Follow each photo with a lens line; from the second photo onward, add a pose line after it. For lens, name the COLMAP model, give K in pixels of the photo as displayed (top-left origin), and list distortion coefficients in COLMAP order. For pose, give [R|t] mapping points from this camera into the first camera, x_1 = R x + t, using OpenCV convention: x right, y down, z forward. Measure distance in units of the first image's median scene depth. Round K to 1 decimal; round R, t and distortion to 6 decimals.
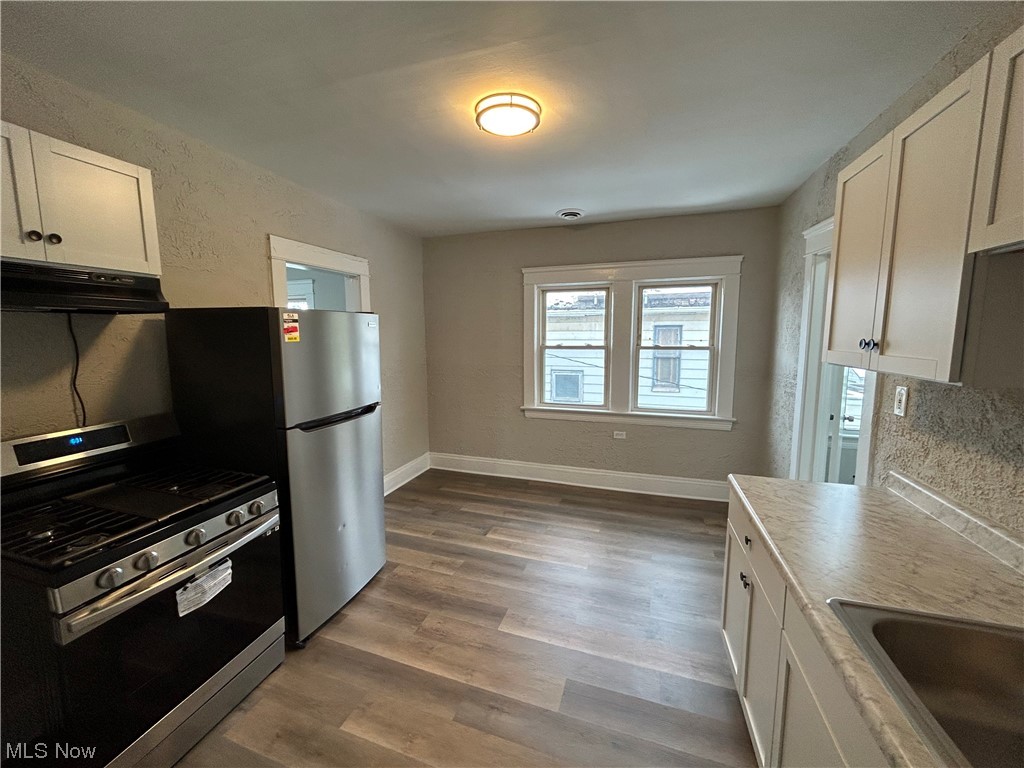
lens RADIAL K [[412.9, 0, 509.7], [0, 412.9, 386.1], [0, 0, 1]] dist [-0.001835, -0.000259]
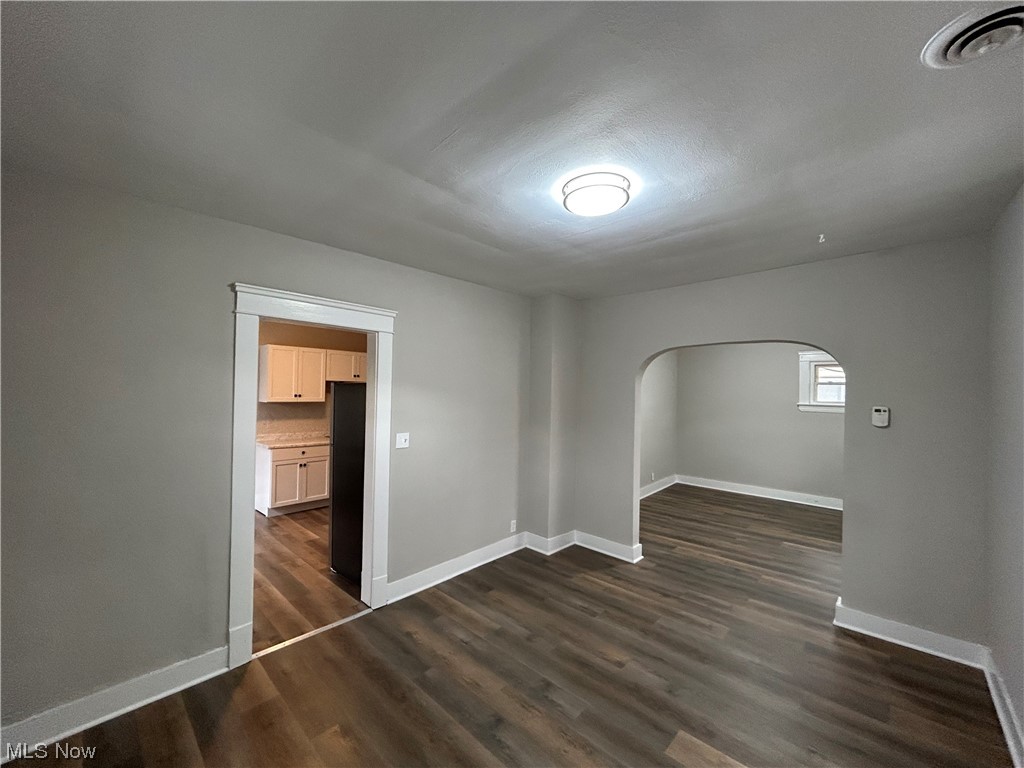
lens RADIAL K [[410.1, 0, 502.9], [0, 410.1, 375.2], [0, 0, 1]] dist [0.015243, -0.000278]
pose [[-0.902019, 0.010352, 0.431571, -2.029246], [0.049905, 0.995510, 0.080428, -0.388336], [-0.428801, 0.094085, -0.898486, 2.761566]]
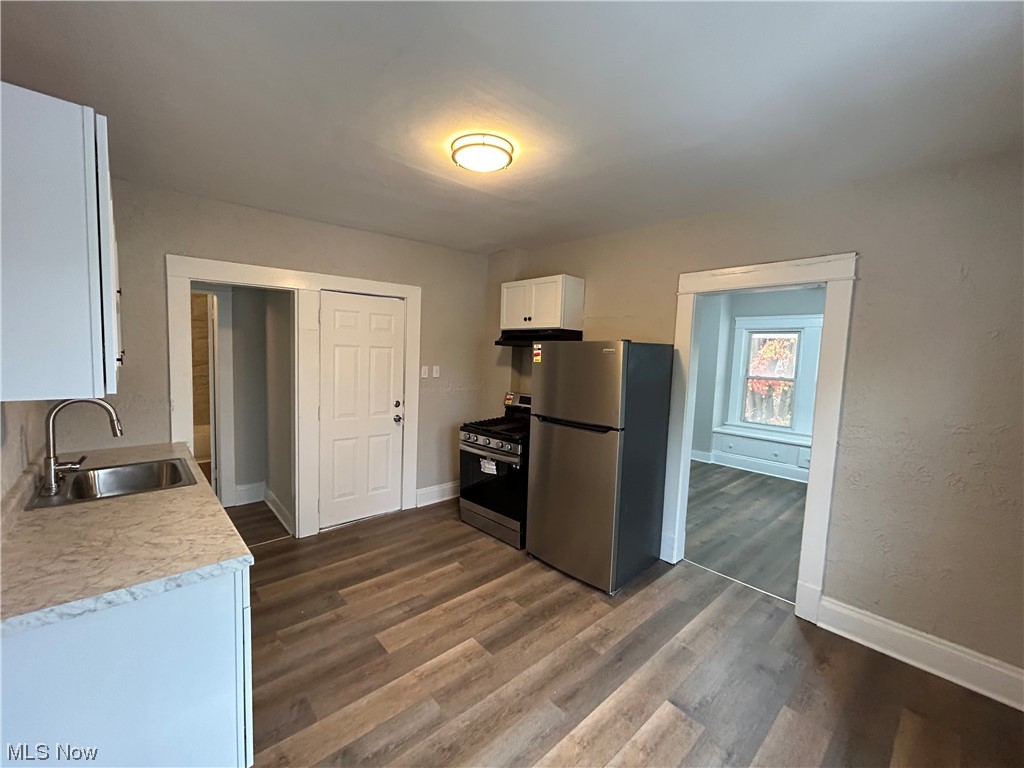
lens RADIAL K [[412.9, 0, 509.7], [0, 412.9, 386.1], [0, 0, 1]] dist [-0.001835, -0.000259]
pose [[-0.496009, 0.059319, -0.866289, 0.920728], [-0.138841, 0.979410, 0.146561, -0.236340], [0.857145, 0.192972, -0.477560, 1.691227]]
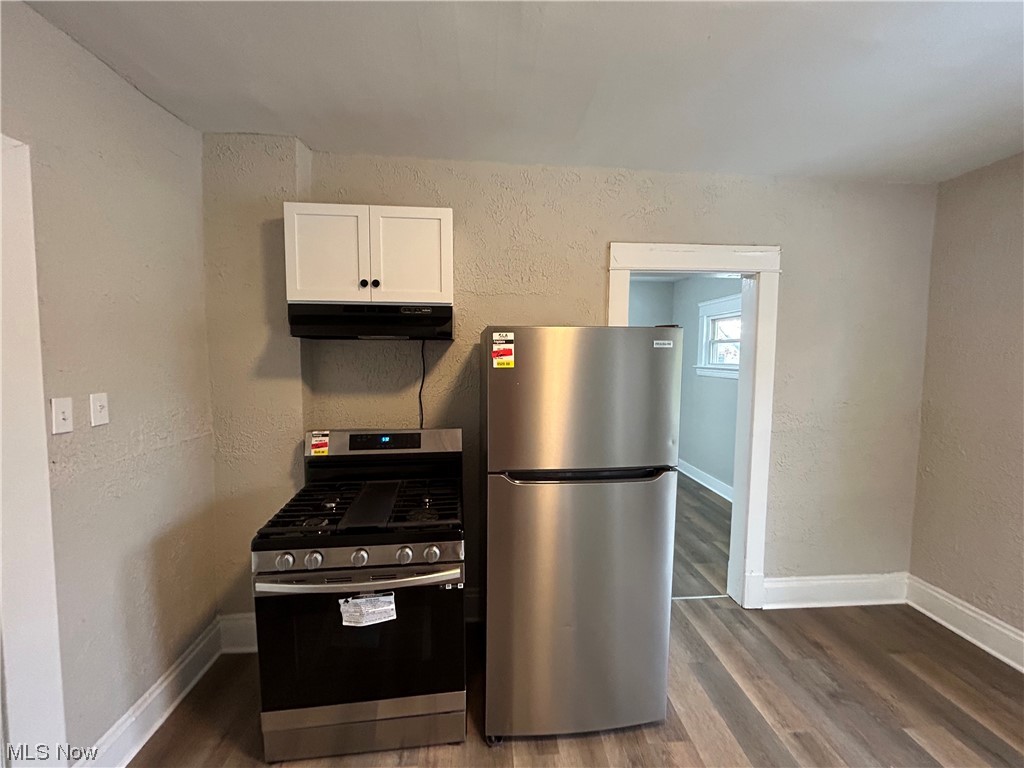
lens RADIAL K [[412.9, 0, 509.7], [0, 412.9, 386.1], [0, 0, 1]] dist [-0.001835, -0.000259]
pose [[0.382765, 0.075342, -0.920769, 0.218160], [-0.122699, 0.991985, 0.030163, -0.097579], [0.915662, 0.101432, 0.388942, 0.702275]]
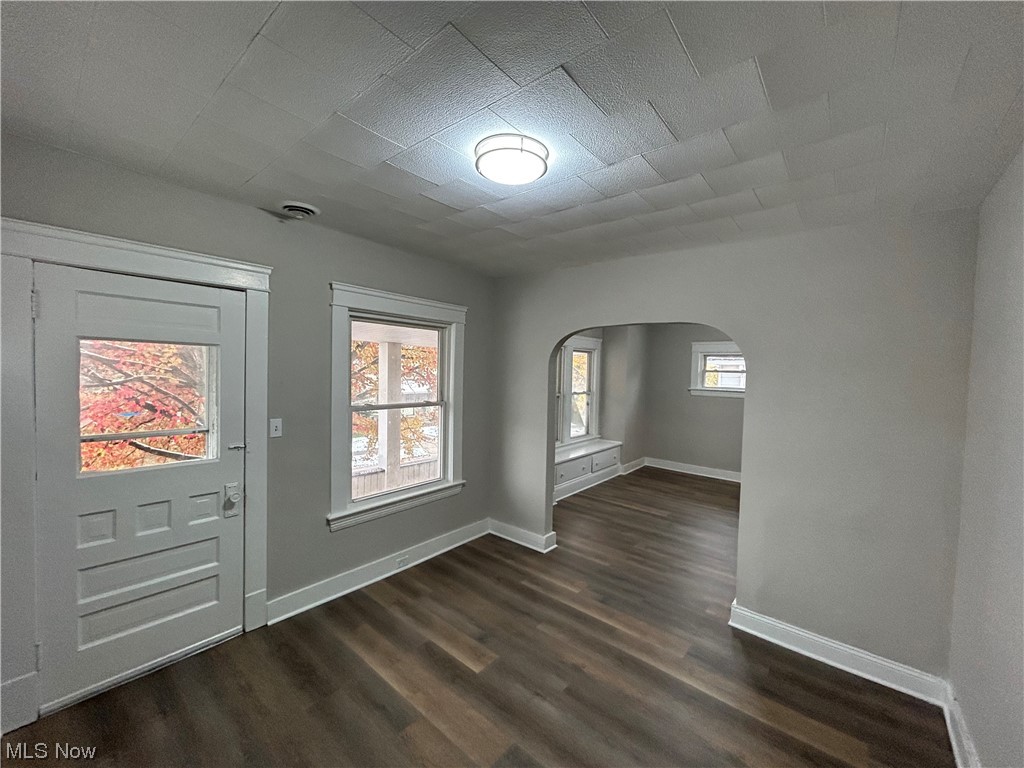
lens RADIAL K [[427.2, 0, 510.2], [0, 427.2, 394.2], [0, 0, 1]] dist [0.028678, -0.000016]
pose [[0.933571, 0.070783, -0.351334, -1.978096], [-0.094266, 0.994282, -0.050169, 0.083894], [0.345774, 0.079955, 0.934905, -1.132436]]
